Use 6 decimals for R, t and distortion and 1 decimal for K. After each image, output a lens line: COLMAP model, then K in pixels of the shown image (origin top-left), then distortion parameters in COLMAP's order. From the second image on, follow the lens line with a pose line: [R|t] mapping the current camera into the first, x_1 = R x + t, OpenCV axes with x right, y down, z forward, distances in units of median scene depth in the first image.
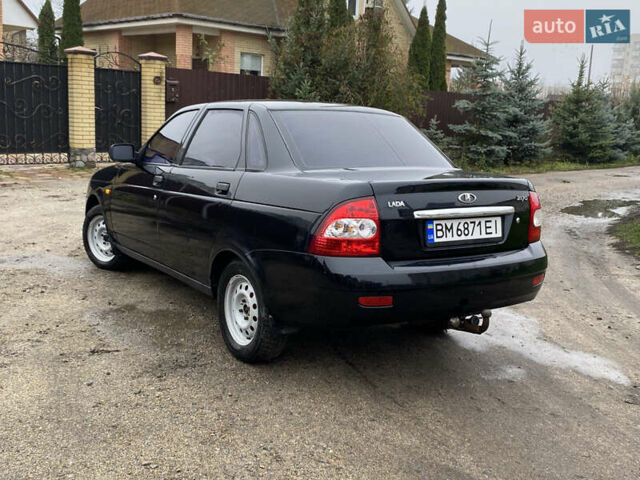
lens RADIAL K [[682.6, 0, 320.0], [0, 682.6, 240.0], [0, 0, 1]] dist [0.087712, -0.163445]
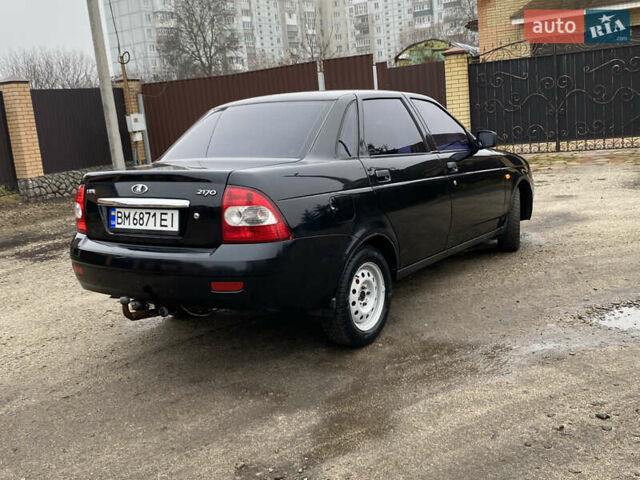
lens RADIAL K [[682.6, 0, 320.0], [0, 682.6, 240.0], [0, 0, 1]] dist [0.087712, -0.163445]
pose [[0.362953, 0.097581, -0.926684, 1.250373], [-0.074435, 0.994360, 0.075554, -0.081152], [0.928830, 0.041555, 0.368170, 0.847279]]
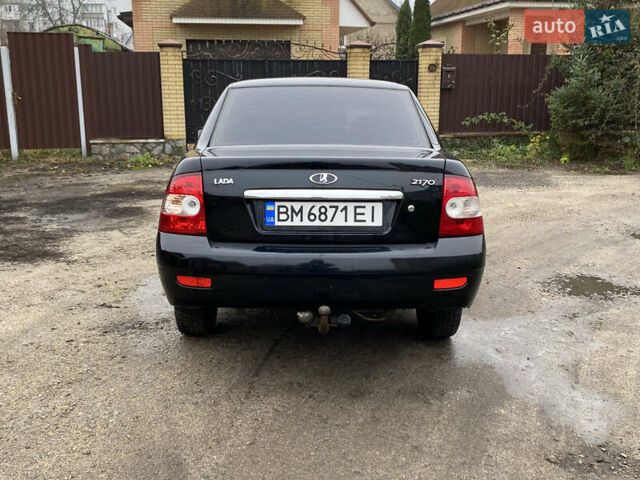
lens RADIAL K [[682.6, 0, 320.0], [0, 682.6, 240.0], [0, 0, 1]] dist [0.087712, -0.163445]
pose [[0.846861, 0.071344, -0.527006, 0.659902], [-0.064445, 0.997425, 0.031469, -0.009478], [0.527895, 0.007313, 0.849278, 0.243342]]
